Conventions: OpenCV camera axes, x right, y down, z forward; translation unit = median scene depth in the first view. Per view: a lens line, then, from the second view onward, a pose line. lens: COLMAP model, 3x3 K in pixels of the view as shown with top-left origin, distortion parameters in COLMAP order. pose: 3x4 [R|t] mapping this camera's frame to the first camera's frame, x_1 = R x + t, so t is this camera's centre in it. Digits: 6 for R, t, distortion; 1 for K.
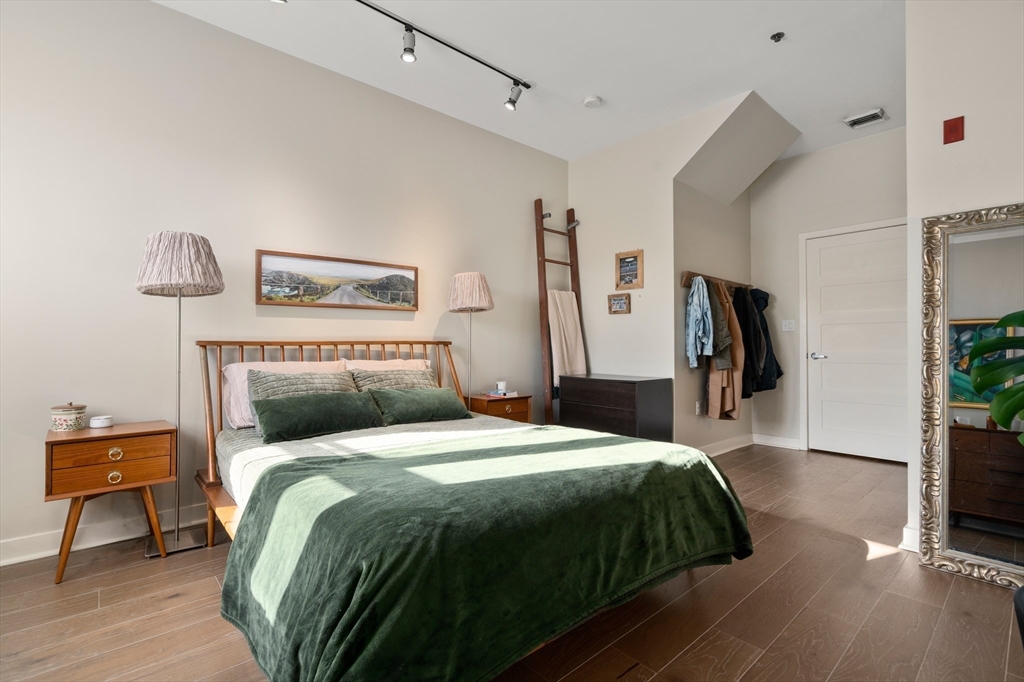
lens RADIAL K [[475.4, 0, 504.4], [0, 475.4, 337.5], [0, 0, 1]] dist [-0.003059, 0.001566]
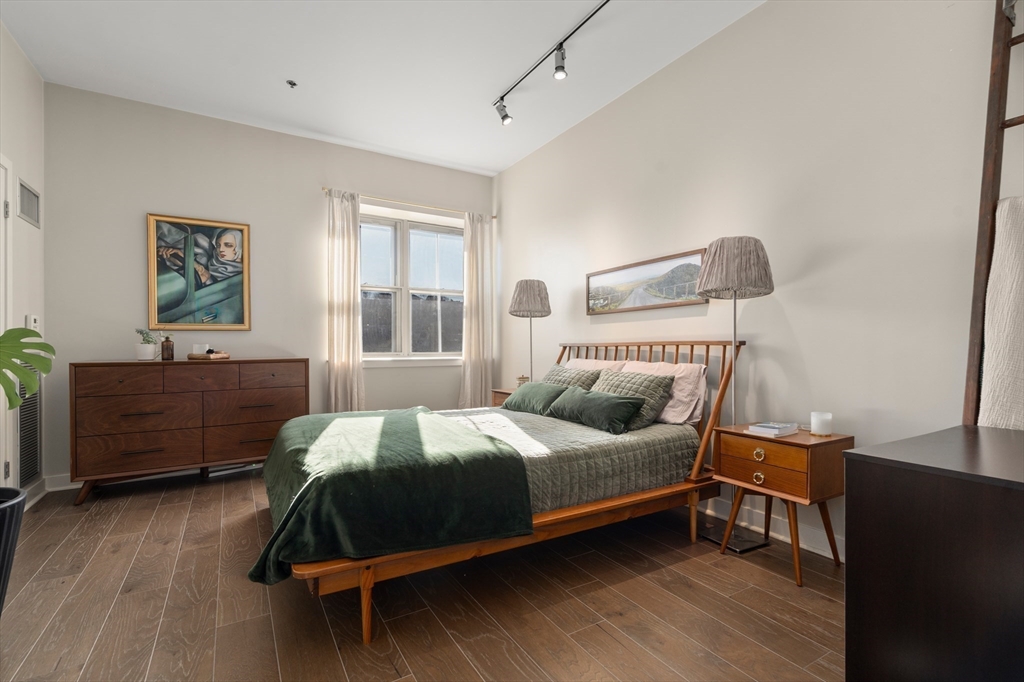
lens RADIAL K [[475.4, 0, 508.2], [0, 475.4, 344.6], [0, 0, 1]] dist [-0.003059, 0.001566]
pose [[-0.190788, -0.004480, -0.981621, 0.730655], [0.014128, 0.999873, -0.007309, 0.016375], [0.981530, -0.015262, -0.190701, 0.918955]]
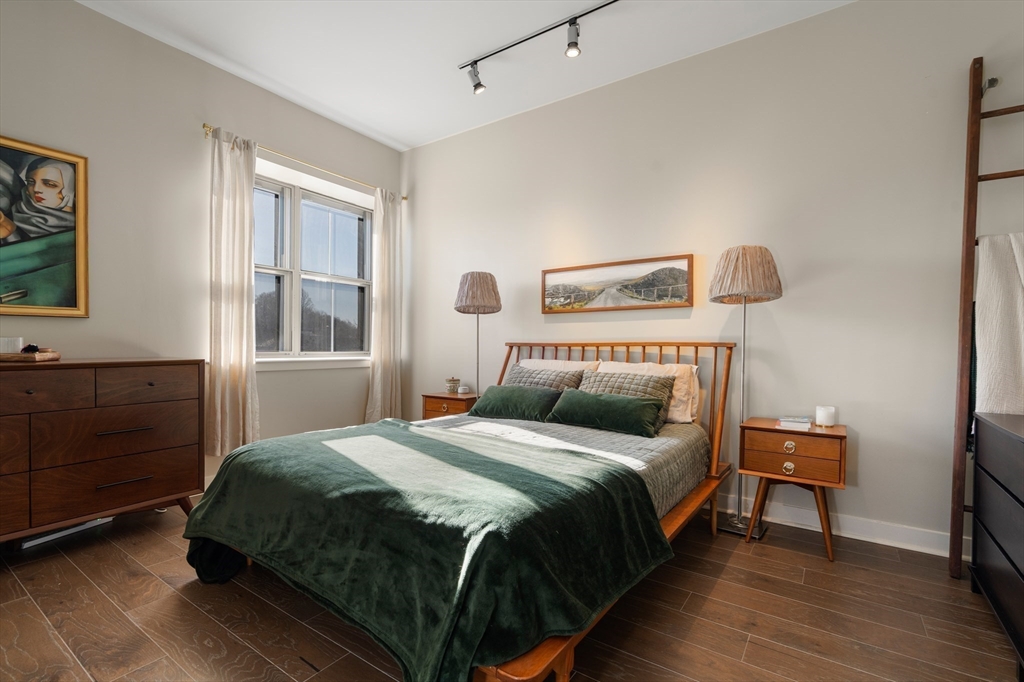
lens RADIAL K [[475.4, 0, 509.4], [0, 475.4, 348.6], [0, 0, 1]] dist [-0.003059, 0.001566]
pose [[0.234099, 0.005497, -0.972197, 0.615940], [0.004873, 0.999965, 0.006828, 0.012402], [0.972201, -0.006336, 0.234064, 0.547426]]
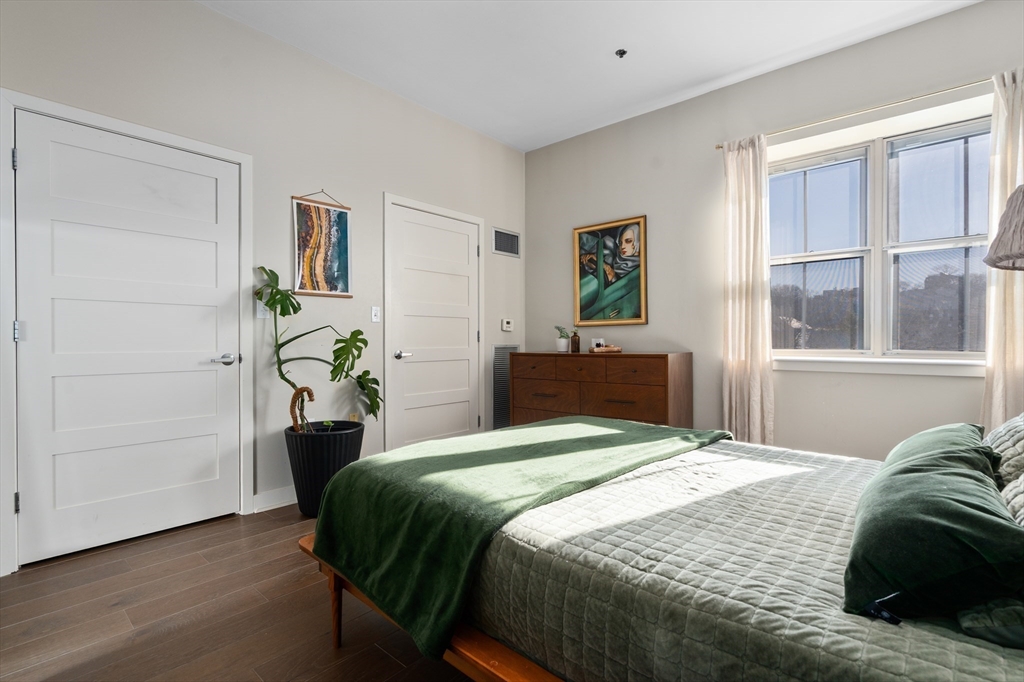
lens RADIAL K [[475.4, 0, 510.8], [0, 475.4, 343.3], [0, 0, 1]] dist [-0.003059, 0.001566]
pose [[-0.993552, 0.001067, -0.113374, 0.134157], [0.001854, 0.999975, -0.006838, 0.017406], [0.113364, -0.007004, -0.993529, 1.177025]]
